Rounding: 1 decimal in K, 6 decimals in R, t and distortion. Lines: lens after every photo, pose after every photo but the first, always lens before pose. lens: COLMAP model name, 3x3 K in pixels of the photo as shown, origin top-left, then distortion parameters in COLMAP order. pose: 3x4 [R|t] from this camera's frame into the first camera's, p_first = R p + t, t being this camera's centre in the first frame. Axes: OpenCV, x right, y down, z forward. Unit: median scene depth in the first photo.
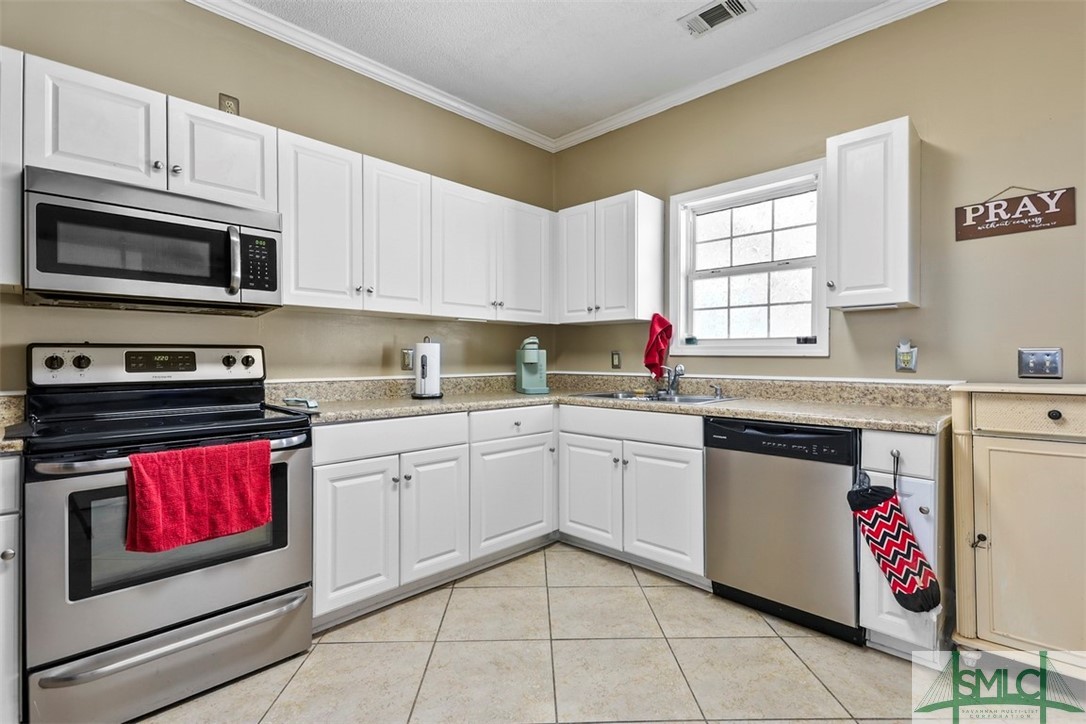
lens RADIAL K [[505.2, 0, 543.0], [0, 505.2, 362.0], [0, 0, 1]] dist [0.004101, 0.000196]
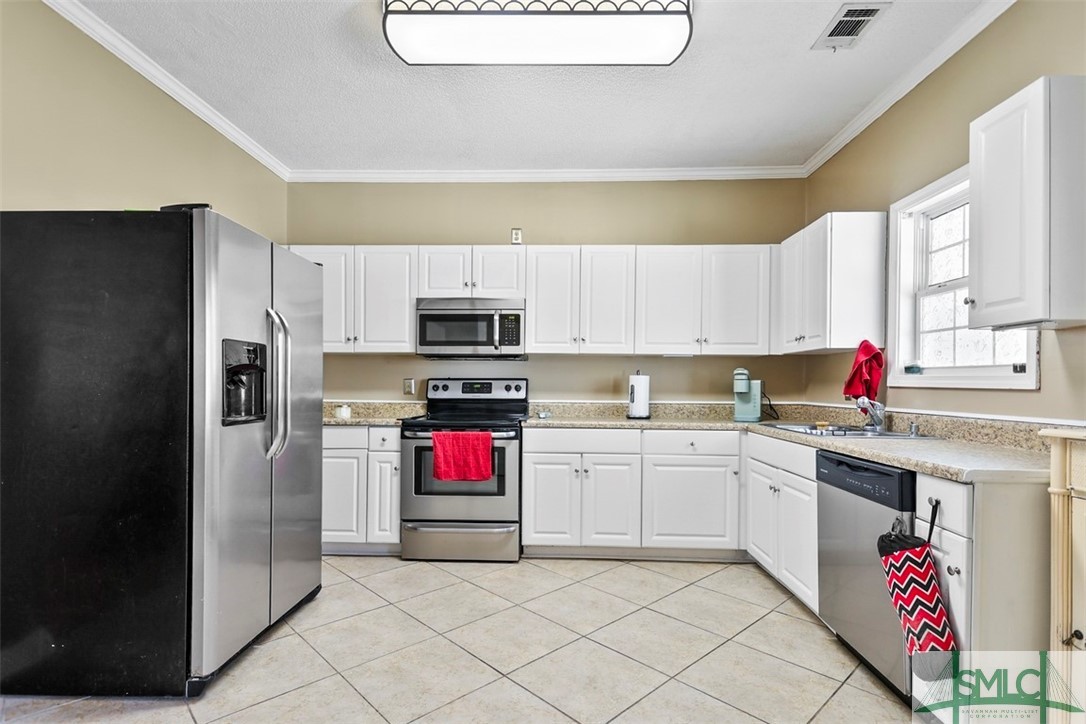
lens RADIAL K [[526.1, 0, 541.4], [0, 526.1, 386.1], [0, 0, 1]] dist [-0.000369, -0.000822]
pose [[0.666539, 0.007179, -0.745436, 0.741767], [-0.013529, 0.999905, -0.002468, -0.004650], [0.745348, 0.011730, 0.666573, -0.082092]]
